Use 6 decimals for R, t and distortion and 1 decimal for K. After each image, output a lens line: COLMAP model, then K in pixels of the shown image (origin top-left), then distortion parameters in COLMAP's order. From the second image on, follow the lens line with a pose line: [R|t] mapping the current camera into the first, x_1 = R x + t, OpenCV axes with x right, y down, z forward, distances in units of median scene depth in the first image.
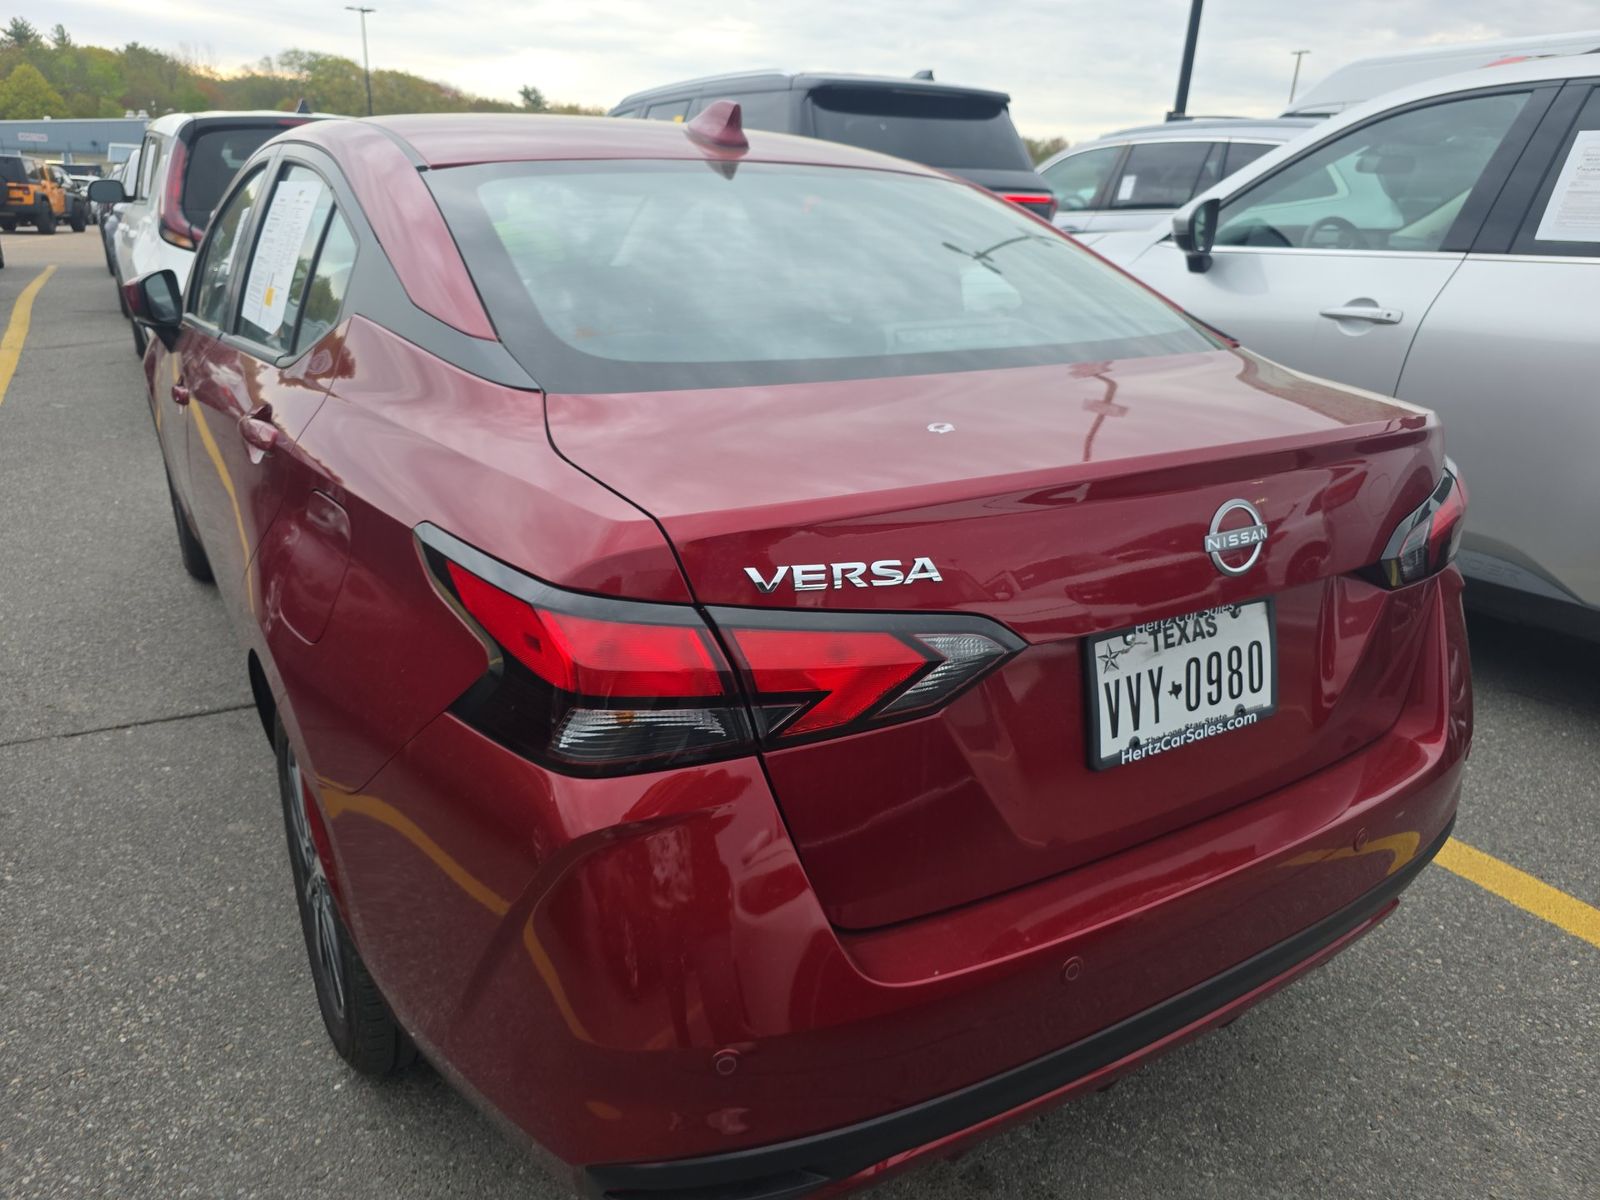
lens RADIAL K [[1084.0, 0, 754.0], [0, 1084.0, 605.0], [0, 0, 1]] dist [0.039537, -0.037728]
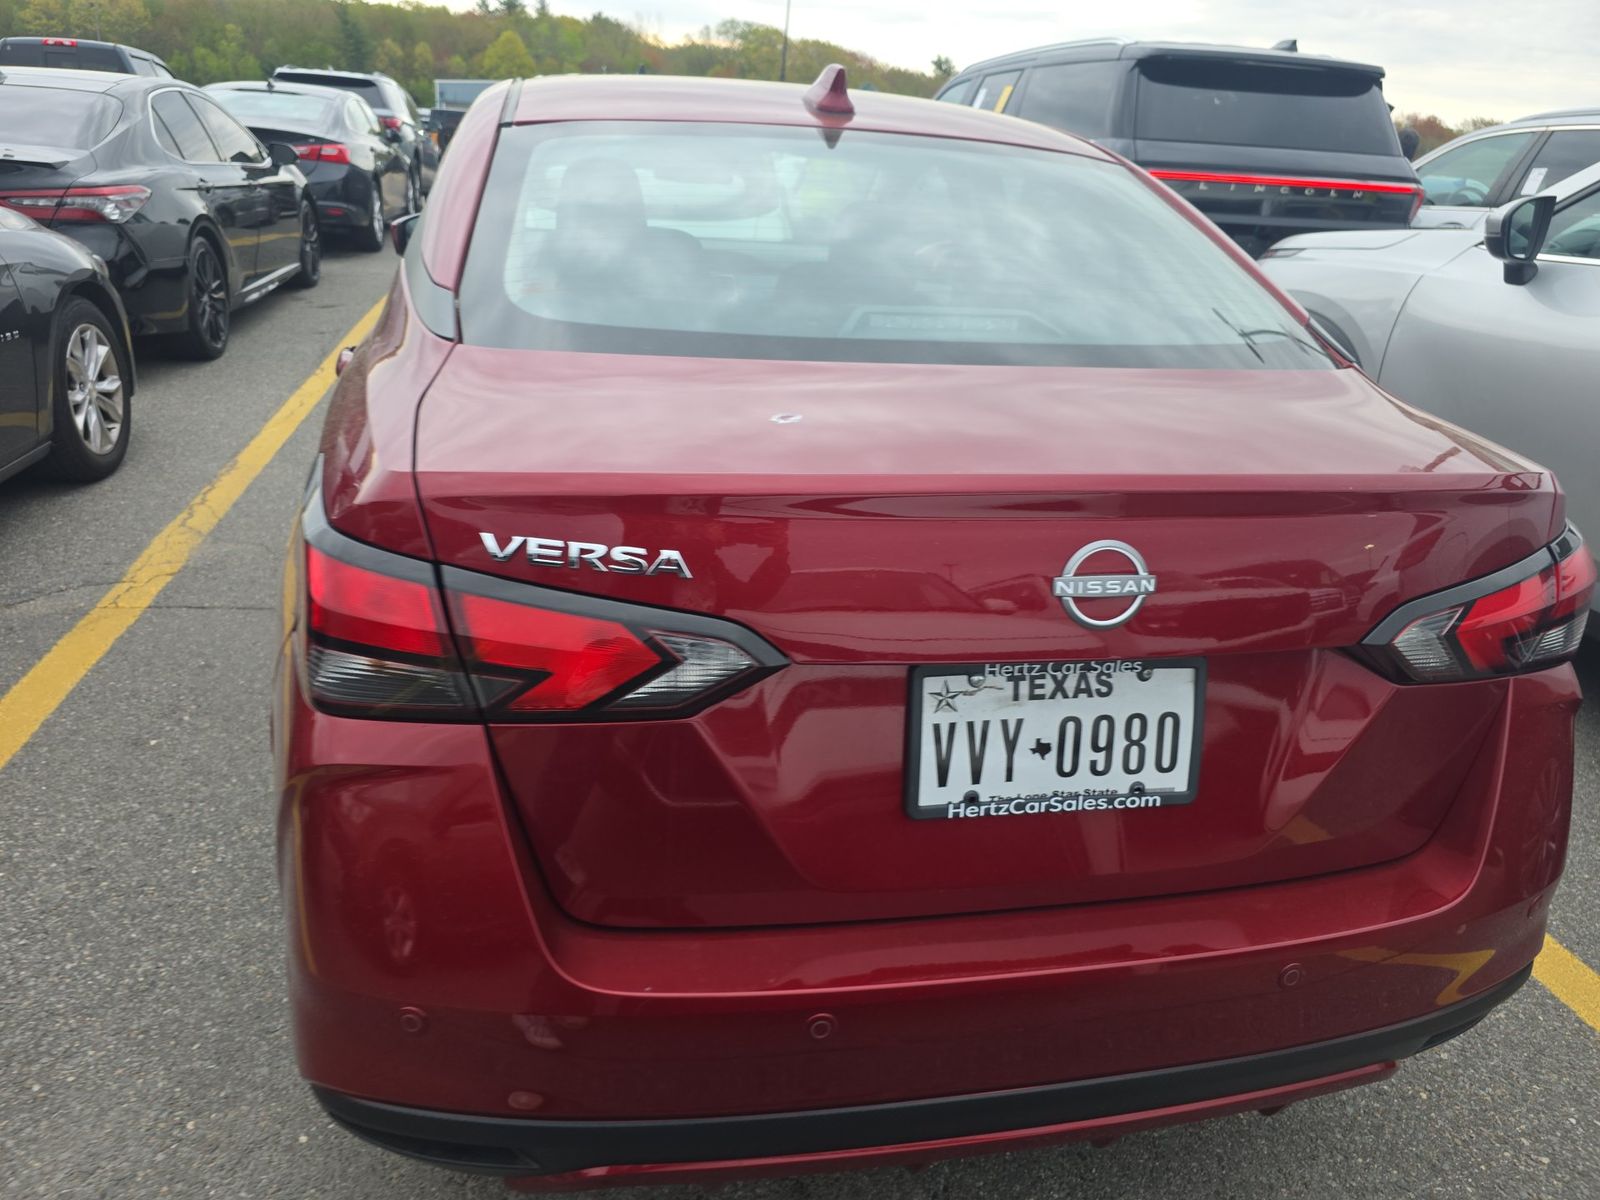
lens RADIAL K [[1080.0, 0, 799.3], [0, 1080.0, 589.5], [0, 0, 1]] dist [0.039377, -0.036042]
pose [[0.943450, 0.156484, -0.292258, 0.418248], [-0.153200, 0.987602, 0.034240, -0.045744], [0.293992, 0.012470, 0.955726, 0.109669]]
